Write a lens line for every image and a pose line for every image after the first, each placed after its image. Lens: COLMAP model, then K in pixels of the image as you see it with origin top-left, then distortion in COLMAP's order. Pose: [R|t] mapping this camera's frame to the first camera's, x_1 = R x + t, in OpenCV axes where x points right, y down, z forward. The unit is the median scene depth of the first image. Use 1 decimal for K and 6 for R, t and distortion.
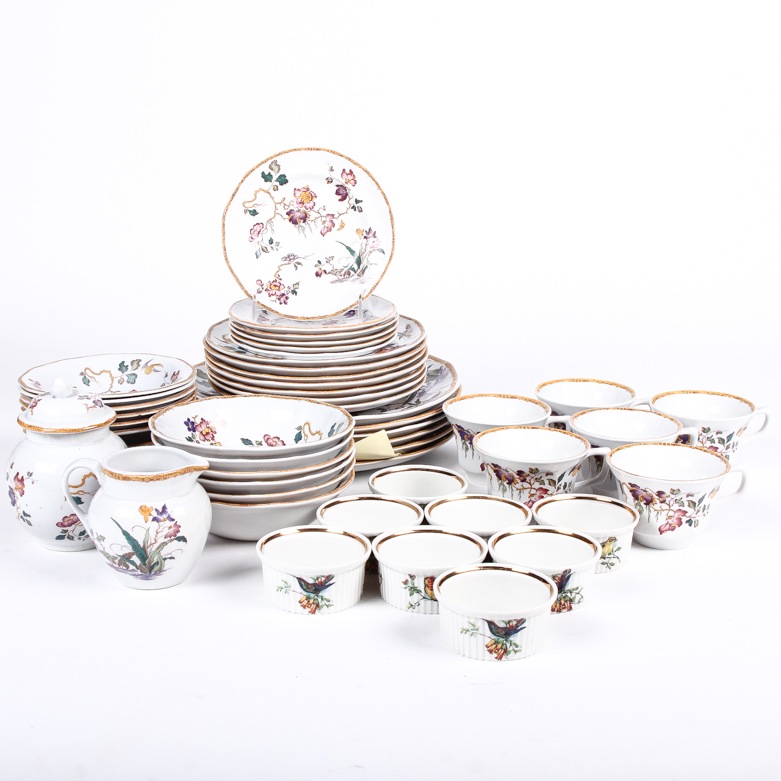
lens RADIAL K [[1375.6, 0, 394.0], [0, 1375.6, 390.6], [0, 0, 1]] dist [-0.081045, 0.000000]
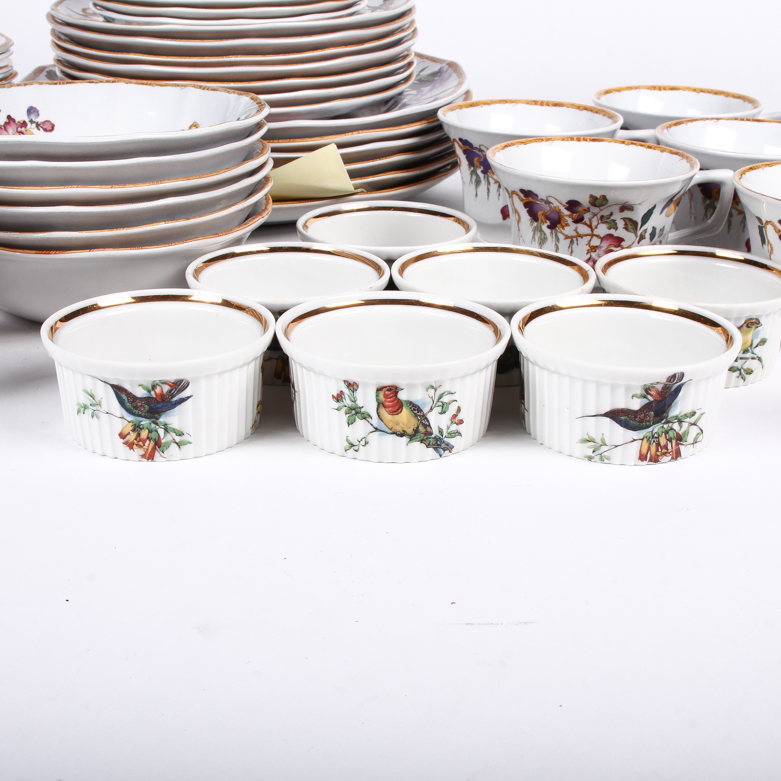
lens RADIAL K [[1375.6, 0, 392.9], [0, 1375.6, 389.9], [0, 0, 1]] dist [-0.081045, 0.000000]
pose [[0.999755, 0.008585, -0.020425, 0.032519], [-0.006247, 0.993697, 0.111927, 0.071959], [0.021257, -0.111772, 0.993507, 0.452033]]
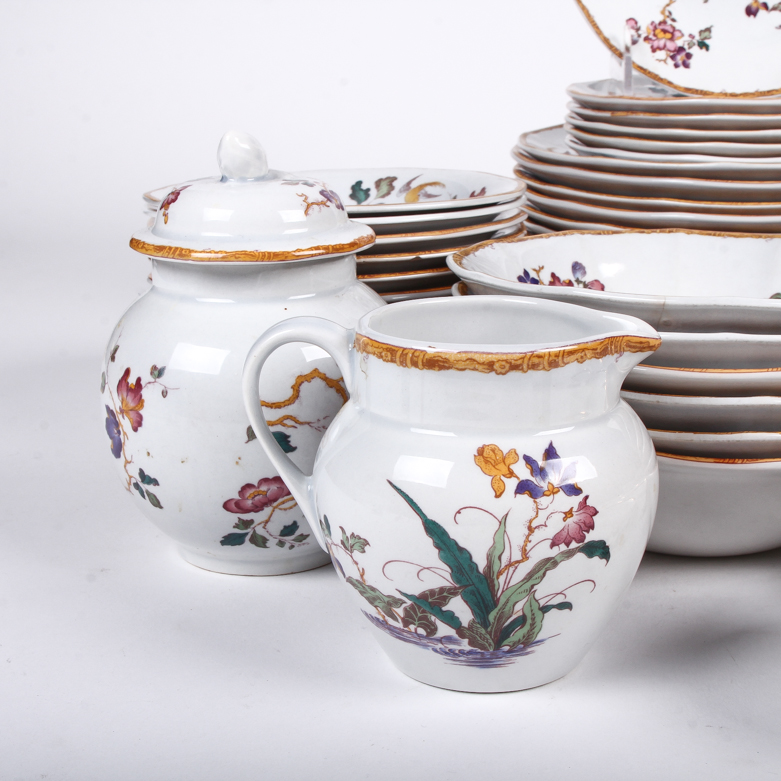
lens RADIAL K [[1375.6, 0, 391.1], [0, 1375.6, 386.7], [0, 0, 1]] dist [-0.081045, 0.000000]
pose [[0.993599, 0.008931, -0.112615, -0.147908], [-0.010151, 0.999896, -0.010261, 0.064153], [0.112512, 0.011339, 0.993586, 0.585836]]
